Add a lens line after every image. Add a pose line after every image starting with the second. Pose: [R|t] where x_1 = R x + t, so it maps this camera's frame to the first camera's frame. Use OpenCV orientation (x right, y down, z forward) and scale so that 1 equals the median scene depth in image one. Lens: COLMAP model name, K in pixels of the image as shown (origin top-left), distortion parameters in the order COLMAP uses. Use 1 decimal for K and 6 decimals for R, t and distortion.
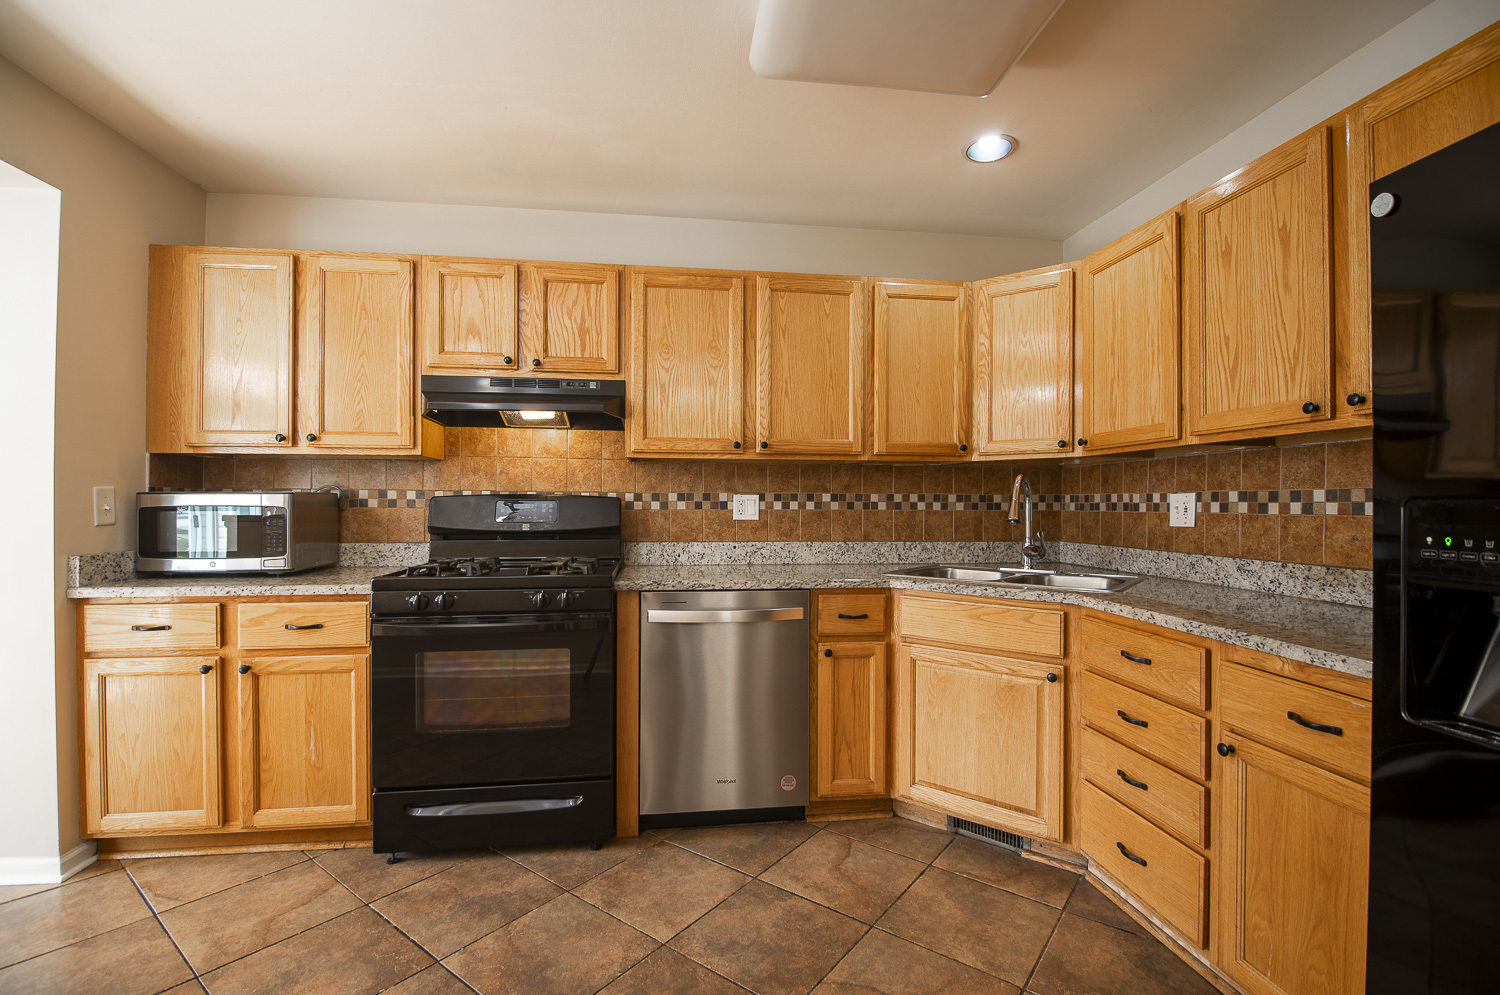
lens RADIAL K [[677.3, 0, 749.3], [0, 677.3, 496.8], [0, 0, 1]] dist [-0.003767, -0.004125]
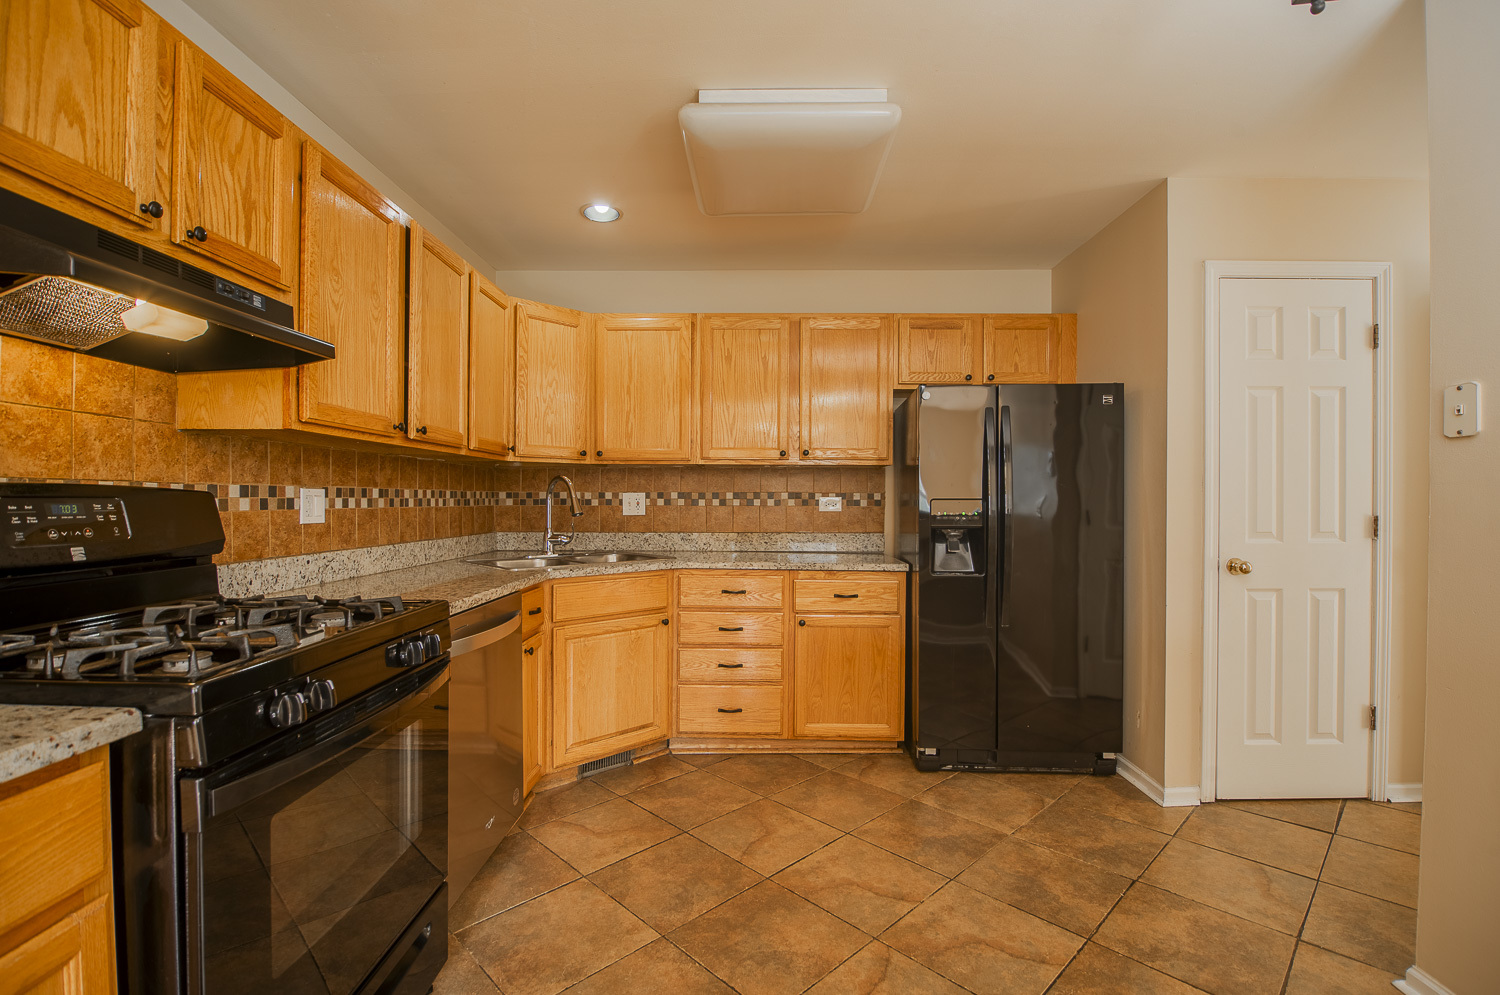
lens RADIAL K [[677.3, 0, 748.9], [0, 677.3, 498.3], [0, 0, 1]] dist [-0.003767, -0.004125]
pose [[0.152351, -0.000945, 0.988326, -0.729656], [-0.010073, 0.999946, 0.002509, 0.000705], [-0.988275, -0.010338, 0.152334, 0.476207]]
